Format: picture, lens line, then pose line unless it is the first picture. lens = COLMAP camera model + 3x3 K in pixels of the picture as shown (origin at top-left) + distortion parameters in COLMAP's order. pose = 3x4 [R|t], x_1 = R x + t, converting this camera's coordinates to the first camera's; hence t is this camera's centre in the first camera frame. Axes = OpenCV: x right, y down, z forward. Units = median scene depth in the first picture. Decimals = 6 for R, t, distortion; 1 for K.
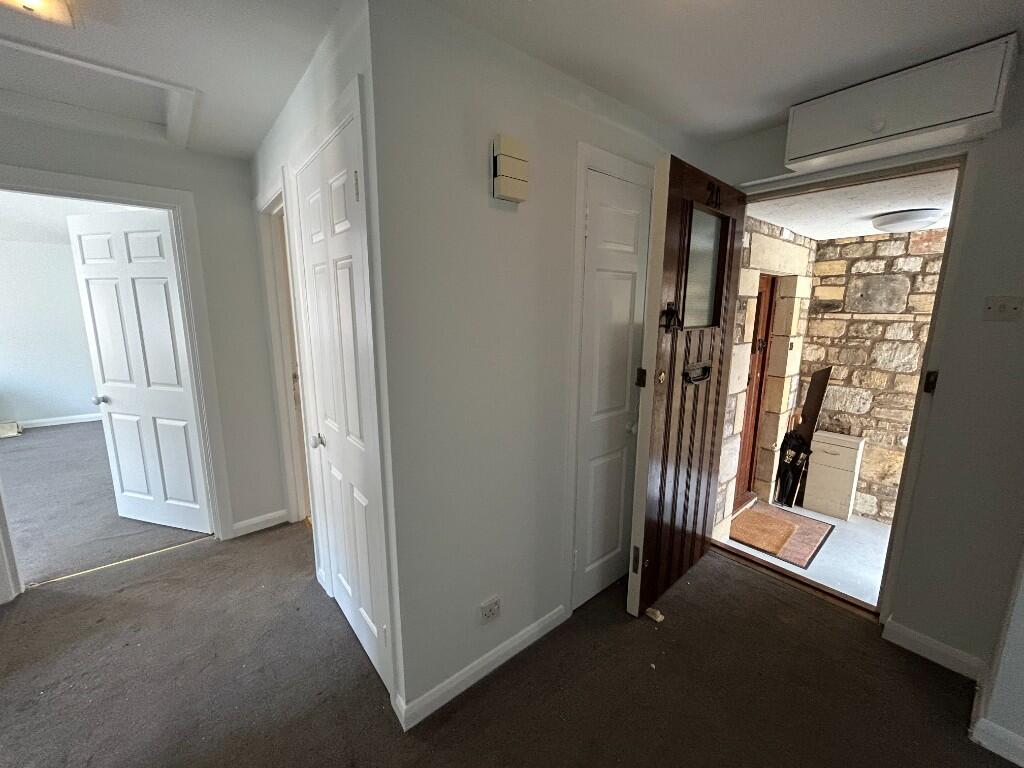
lens RADIAL K [[413.8, 0, 512.0], [0, 413.8, 384.0], [0, 0, 1]] dist [-0.002901, 0.000415]
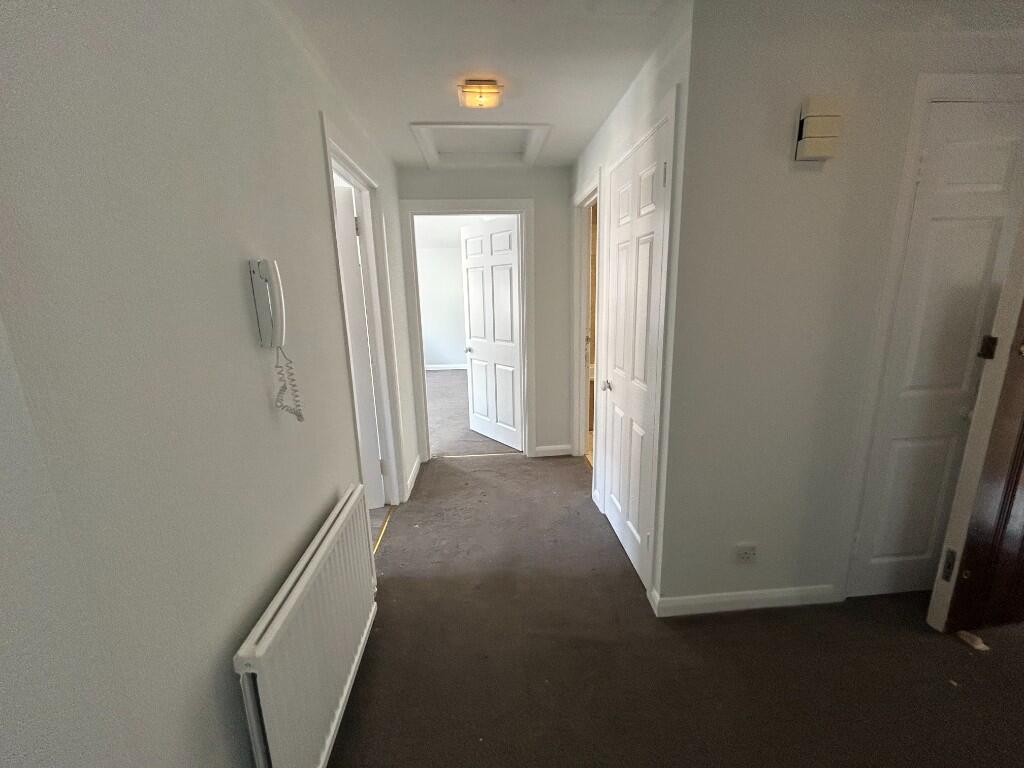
lens RADIAL K [[413.8, 0, 512.0], [0, 413.8, 384.0], [0, 0, 1]] dist [-0.002901, 0.000415]
pose [[0.810845, 0.102706, -0.576178, 0.024098], [-0.076829, 0.994641, 0.069180, 0.066093], [0.580196, -0.011827, 0.814391, -0.193288]]
